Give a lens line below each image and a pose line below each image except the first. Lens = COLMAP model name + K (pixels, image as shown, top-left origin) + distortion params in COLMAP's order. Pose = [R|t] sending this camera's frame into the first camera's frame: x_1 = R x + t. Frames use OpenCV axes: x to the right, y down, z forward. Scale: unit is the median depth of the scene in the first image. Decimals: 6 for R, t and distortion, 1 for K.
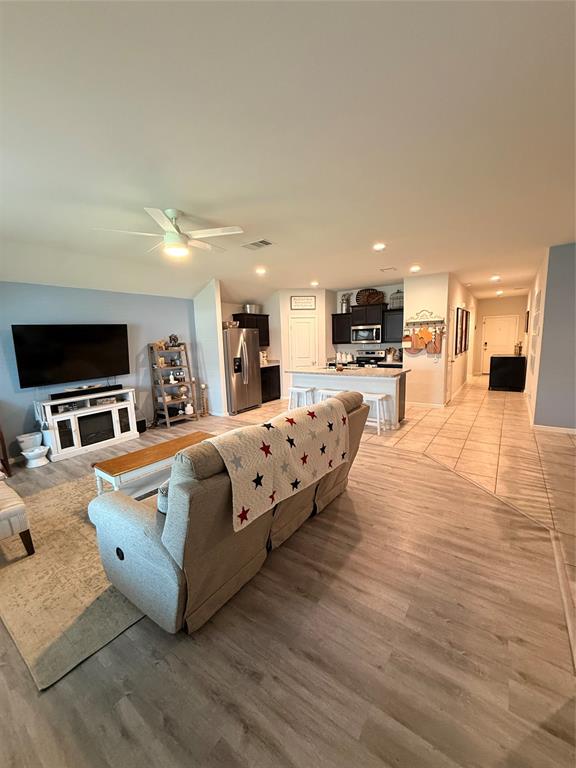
lens RADIAL K [[305.9, 0, 285.8], [0, 305.9, 383.3], [0, 0, 1]] dist [0.000201, 0.000669]
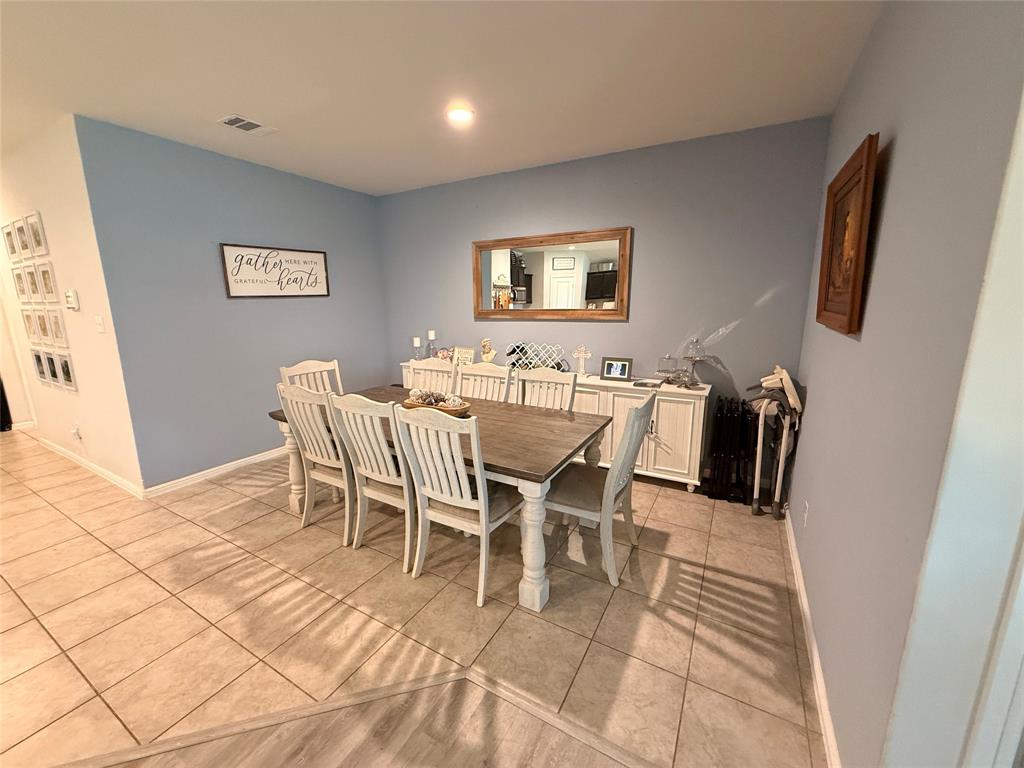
lens RADIAL K [[407.8, 0, 513.1], [0, 407.8, 378.8], [0, 0, 1]] dist [0.000201, 0.000669]
pose [[-0.122222, -0.150797, 0.980980, 0.086500], [0.144406, 0.975171, 0.167896, -0.046072], [-0.981941, 0.162180, -0.097412, 0.327167]]
